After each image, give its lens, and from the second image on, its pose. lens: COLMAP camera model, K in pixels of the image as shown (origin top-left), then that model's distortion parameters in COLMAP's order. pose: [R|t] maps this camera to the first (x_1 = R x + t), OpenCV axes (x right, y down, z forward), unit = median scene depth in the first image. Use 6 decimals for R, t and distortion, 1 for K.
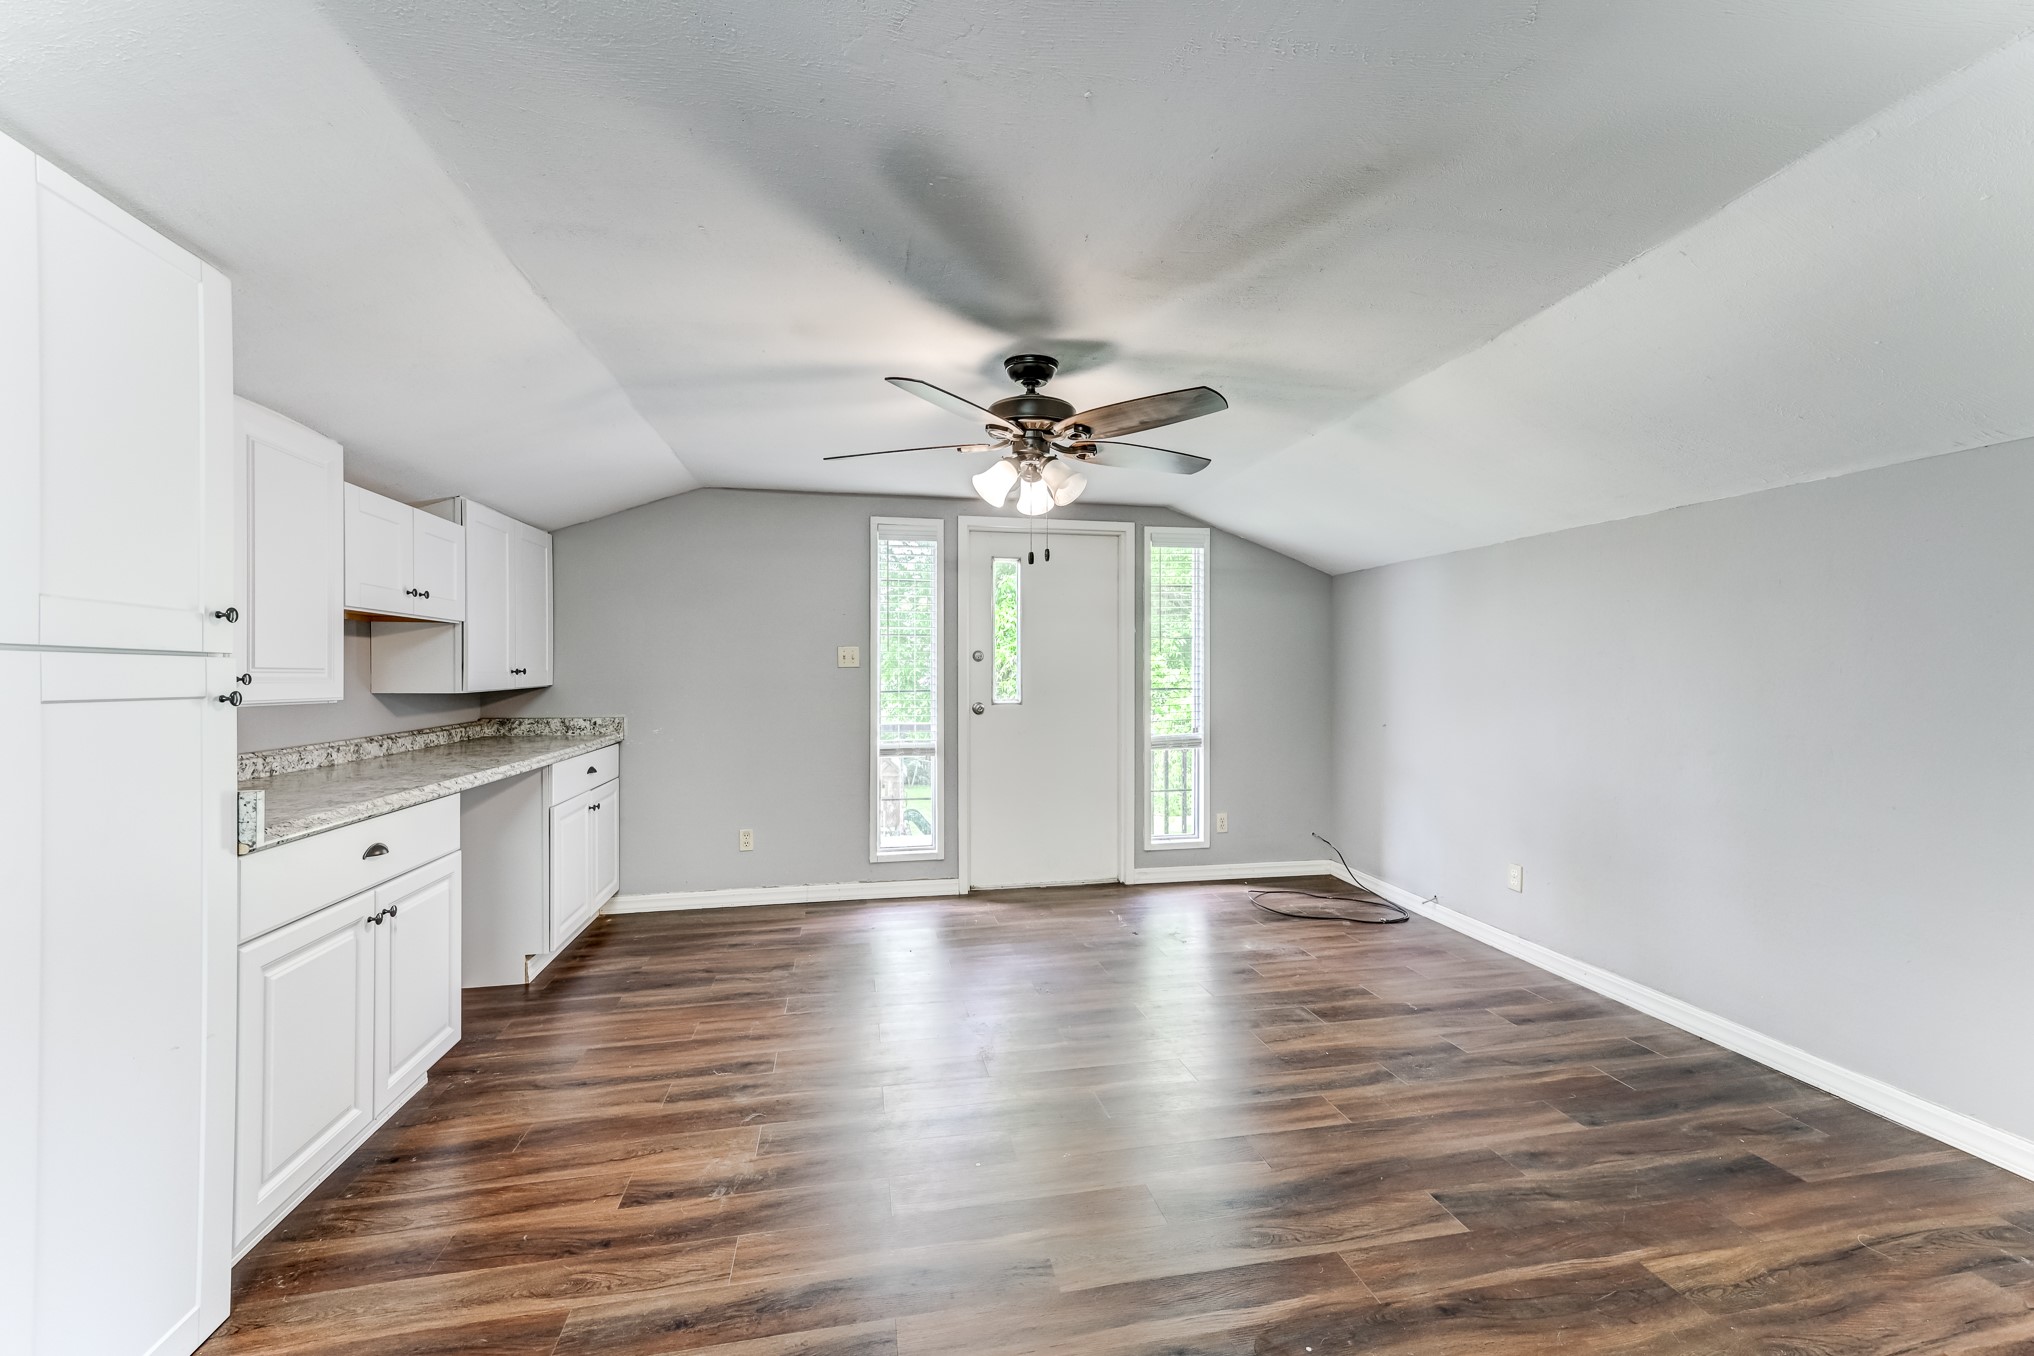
lens RADIAL K [[800.0, 0, 1023.1], [0, 800.0, 680.0], [0, 0, 1]] dist [0.007995, 0.000336]
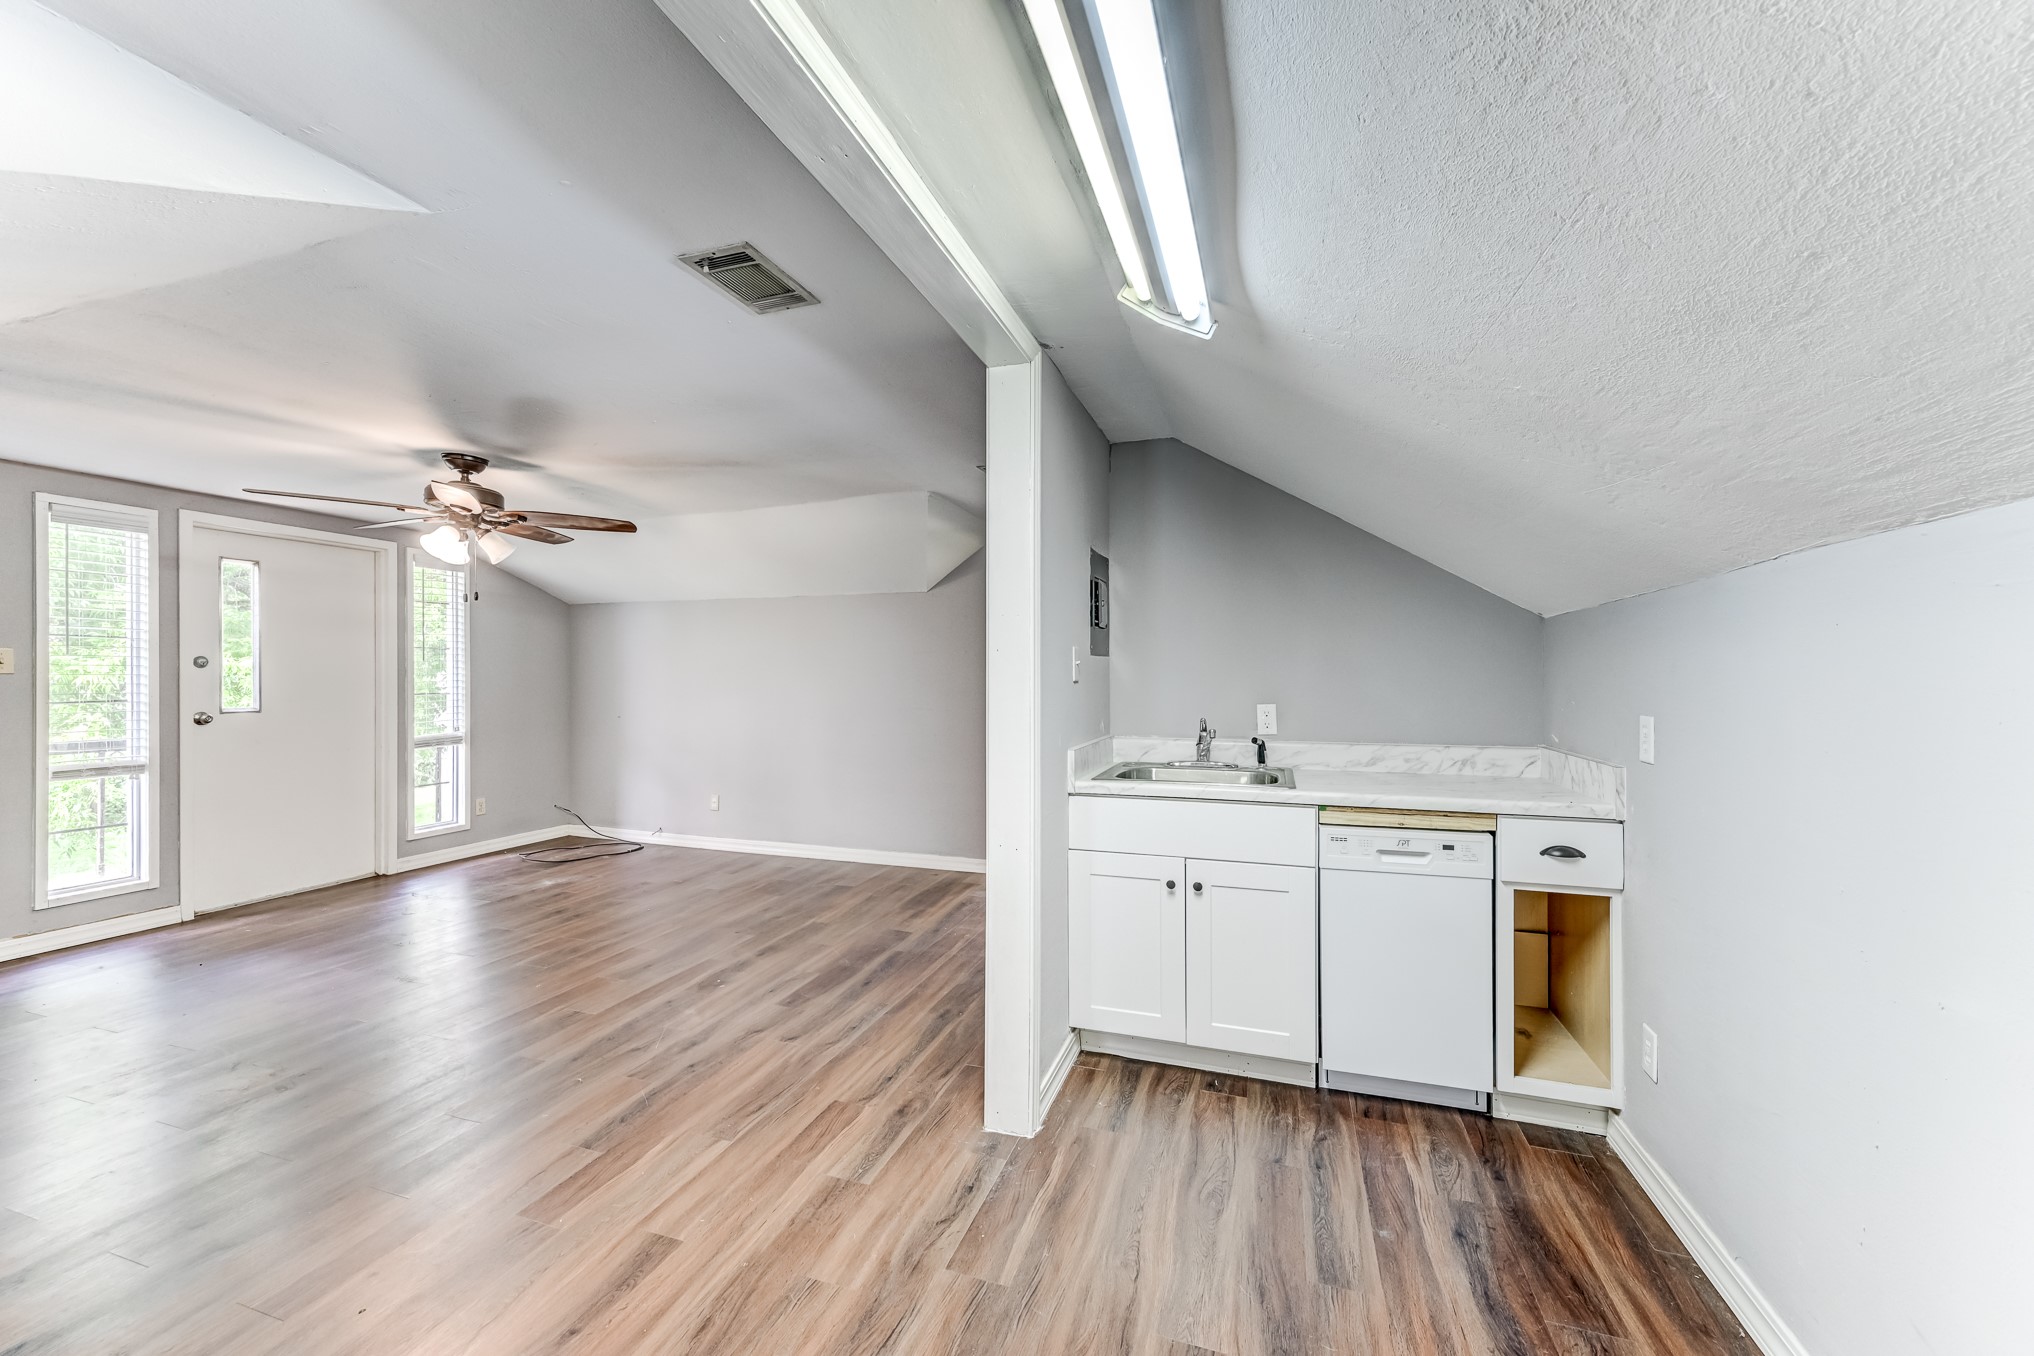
lens RADIAL K [[800.0, 0, 1016.3], [0, 800.0, 679.3], [0, 0, 1]] dist [0.007995, 0.000336]
pose [[0.500394, -0.002923, 0.865793, -0.402182], [0.008882, 0.999959, -0.001757, 0.000362], [-0.865752, 0.008569, 0.500400, -0.293141]]
